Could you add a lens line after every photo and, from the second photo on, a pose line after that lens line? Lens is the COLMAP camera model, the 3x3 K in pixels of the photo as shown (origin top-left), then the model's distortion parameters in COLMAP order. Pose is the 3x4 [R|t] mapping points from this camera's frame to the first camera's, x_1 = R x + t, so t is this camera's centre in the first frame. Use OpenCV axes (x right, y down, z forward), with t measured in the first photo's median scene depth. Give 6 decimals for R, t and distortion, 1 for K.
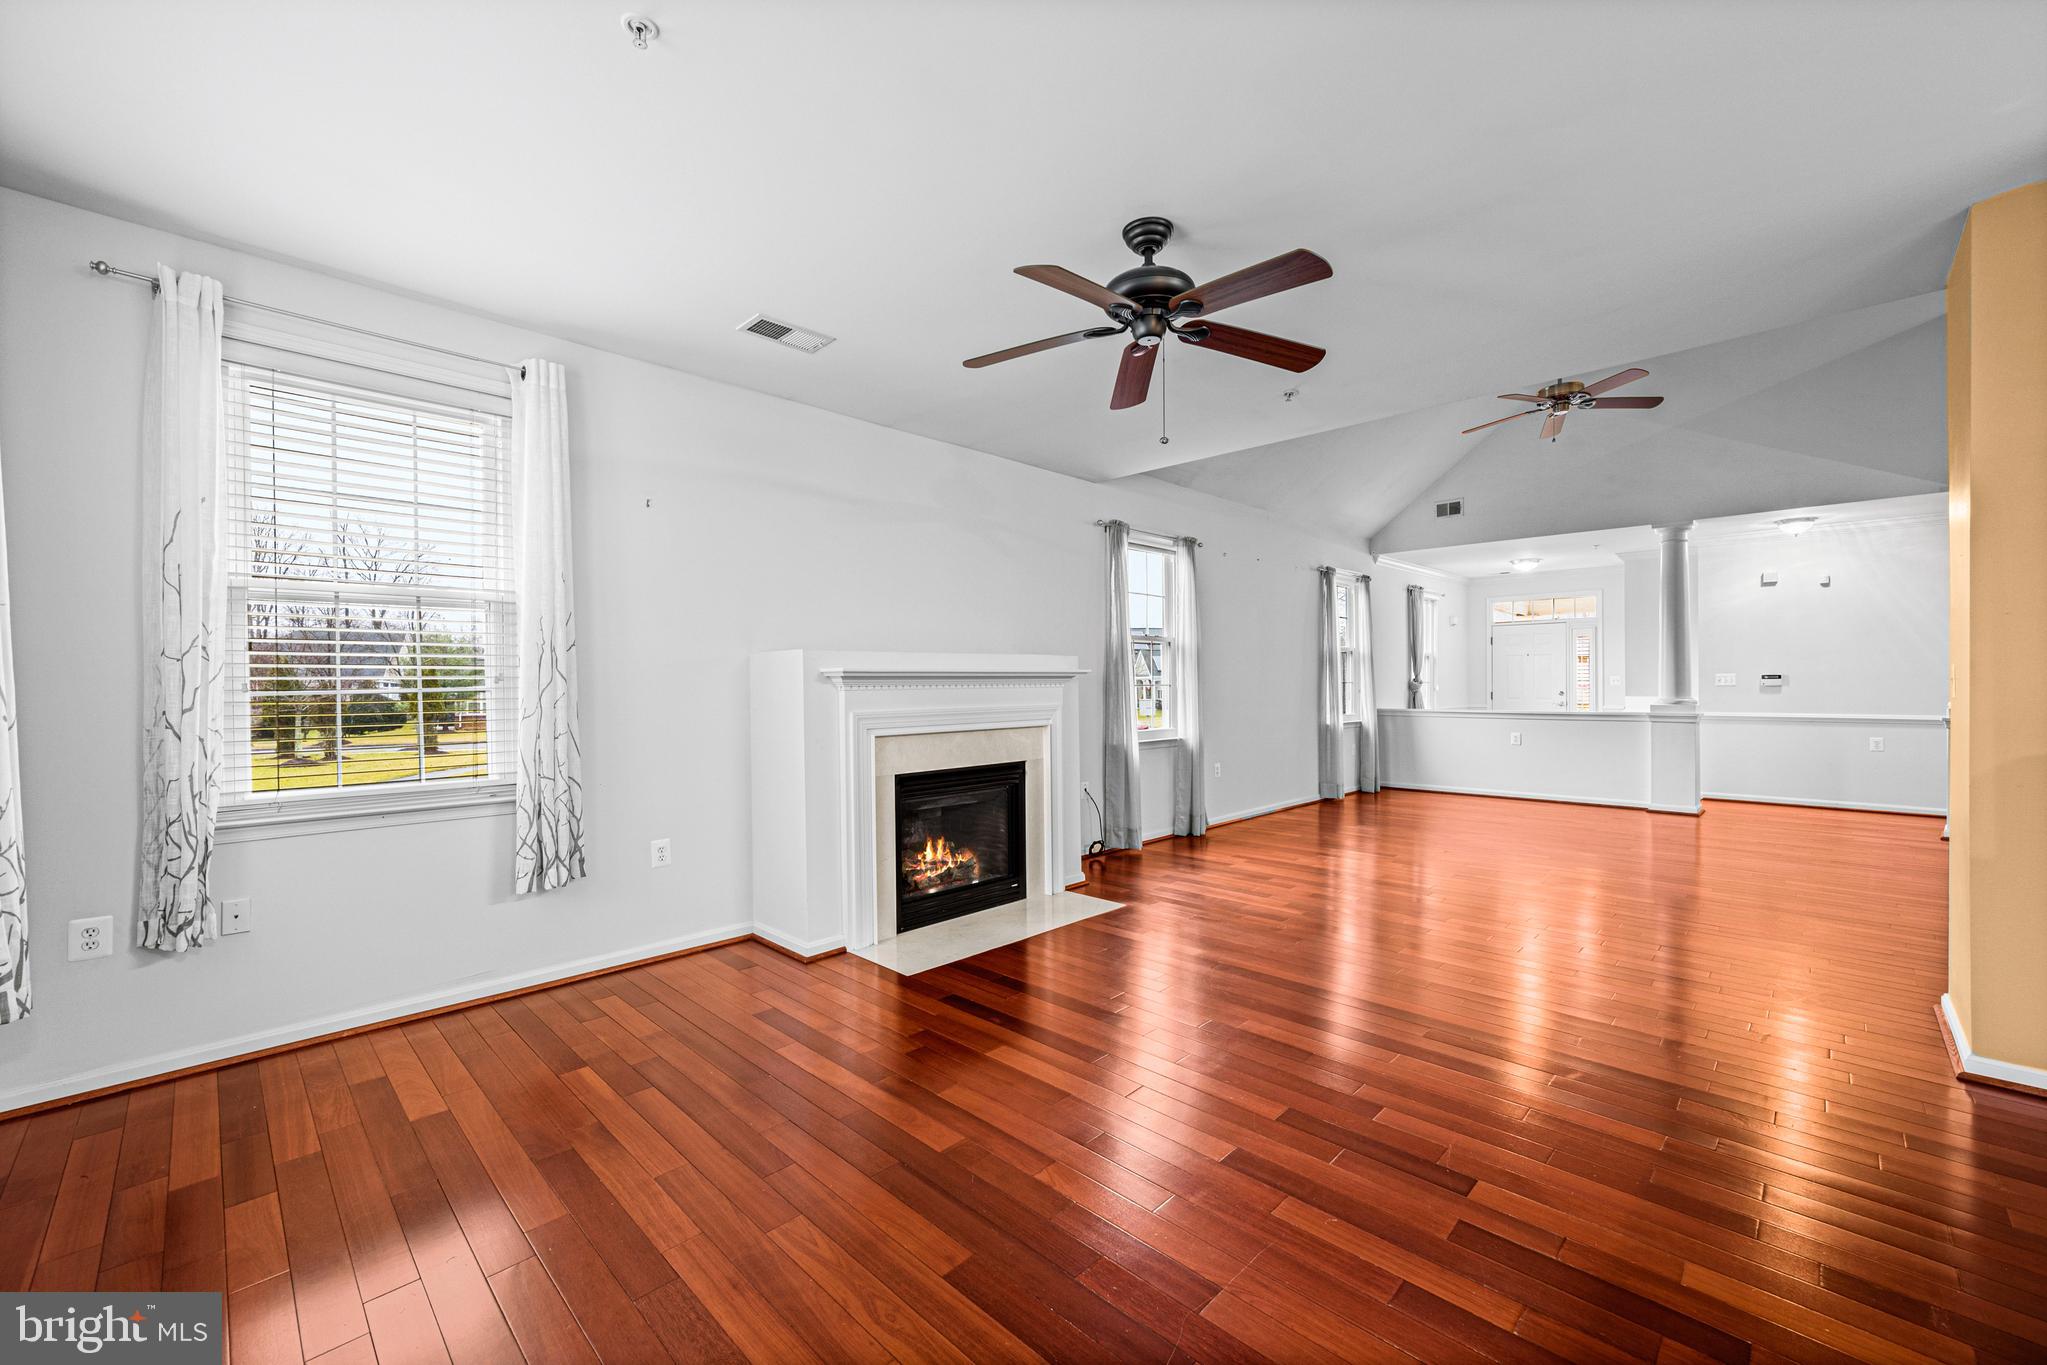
lens RADIAL K [[806.8, 0, 1004.7], [0, 806.8, 690.3], [0, 0, 1]] dist [-0.002949, -0.000222]
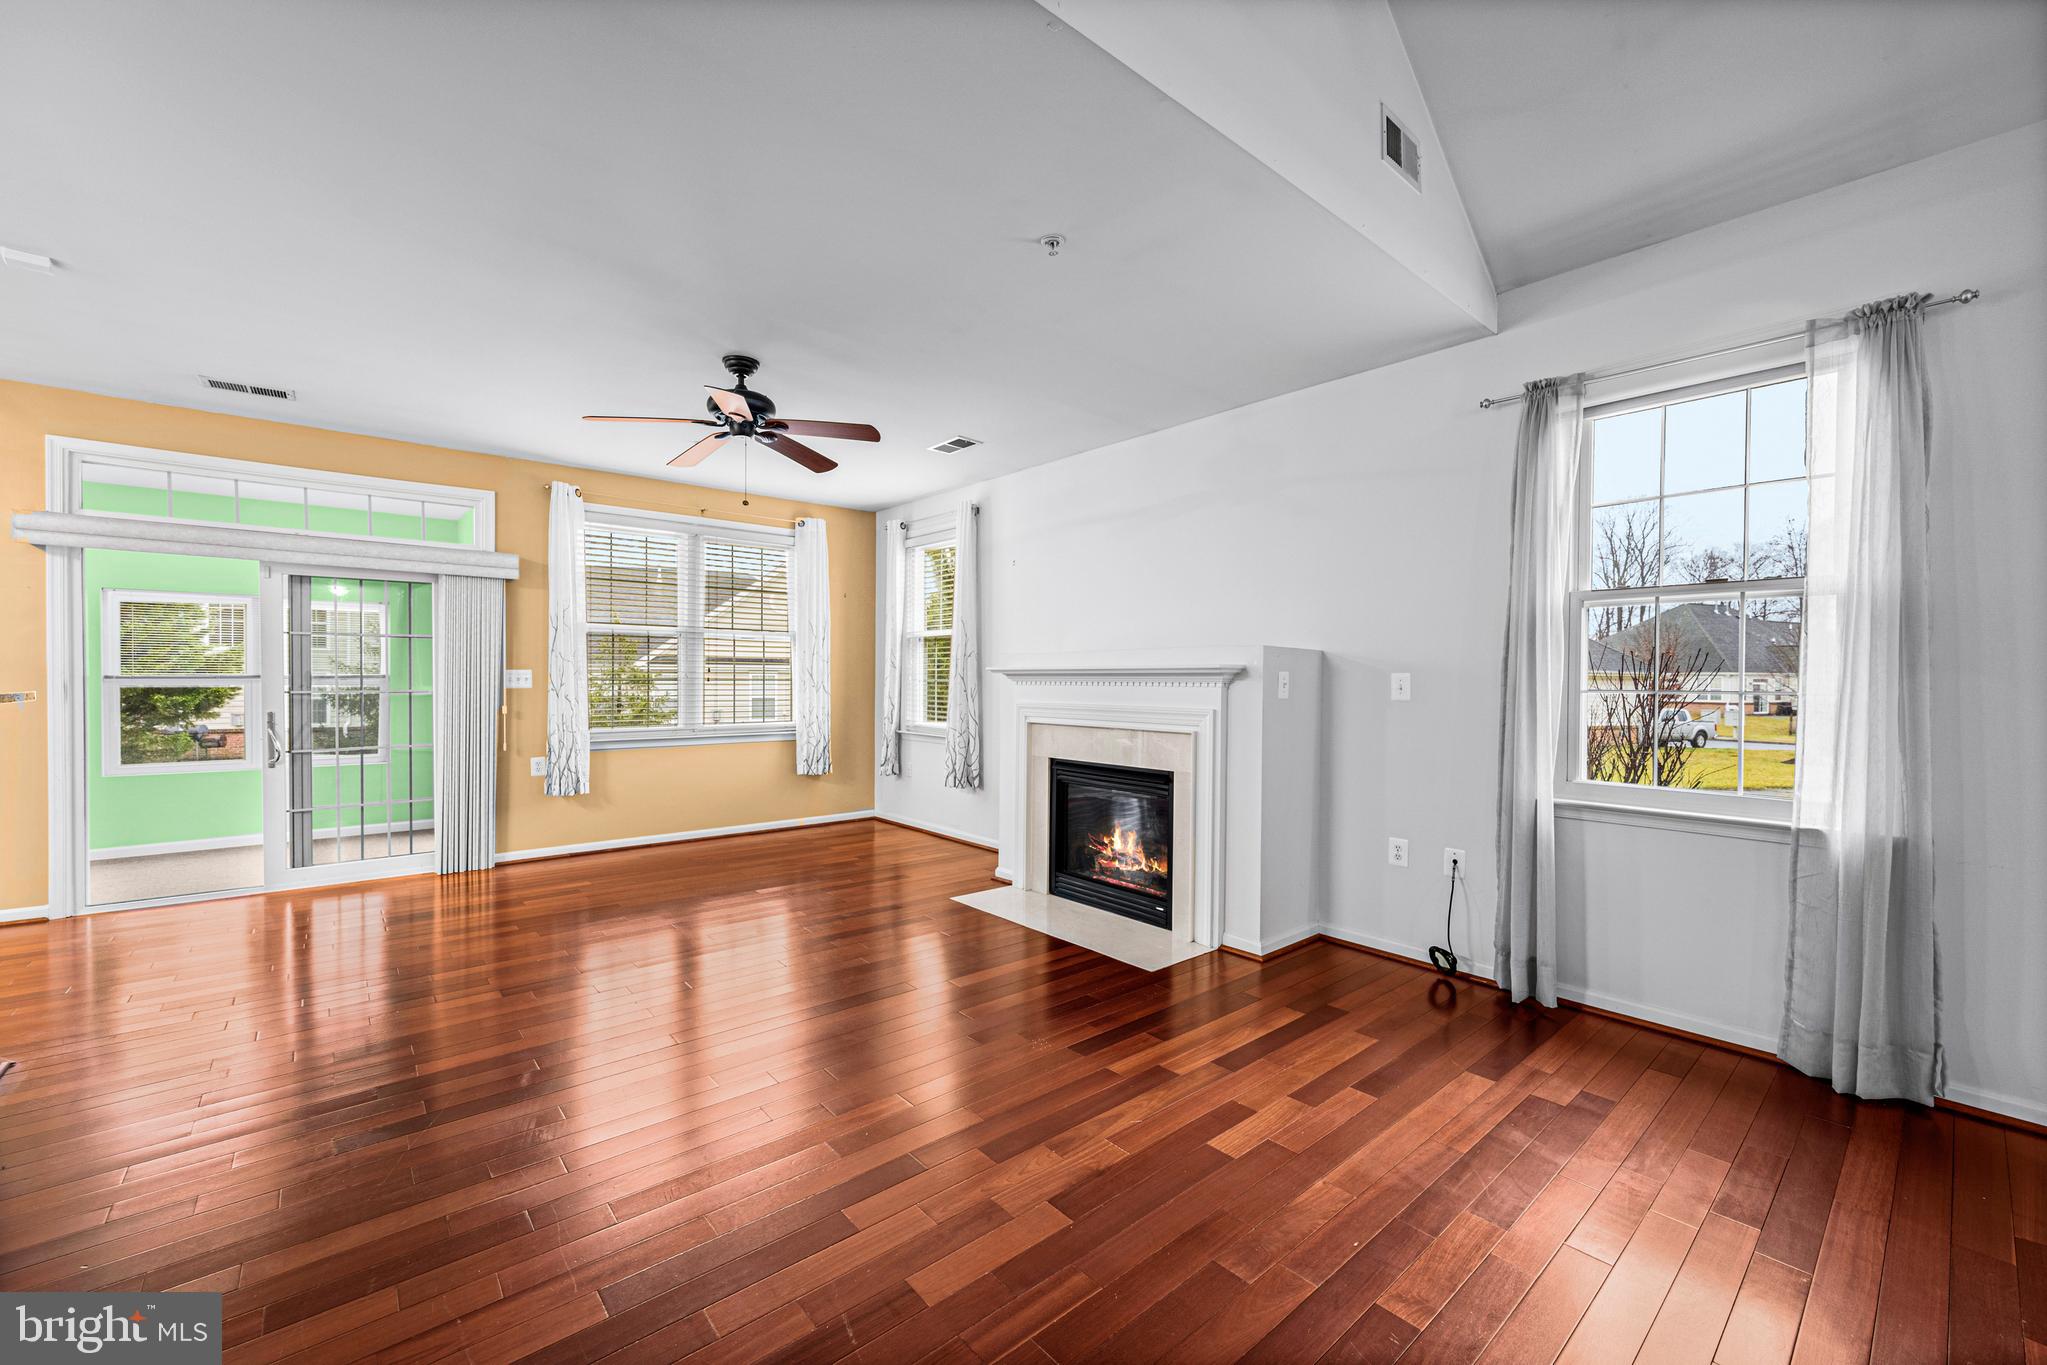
lens RADIAL K [[806.8, 0, 1004.7], [0, 806.8, 690.3], [0, 0, 1]] dist [-0.002949, -0.000222]
pose [[-0.087167, 0.021901, -0.995953, 0.881329], [-0.019202, 0.999536, 0.023660, -0.016429], [0.996009, 0.021186, -0.086706, 0.877976]]
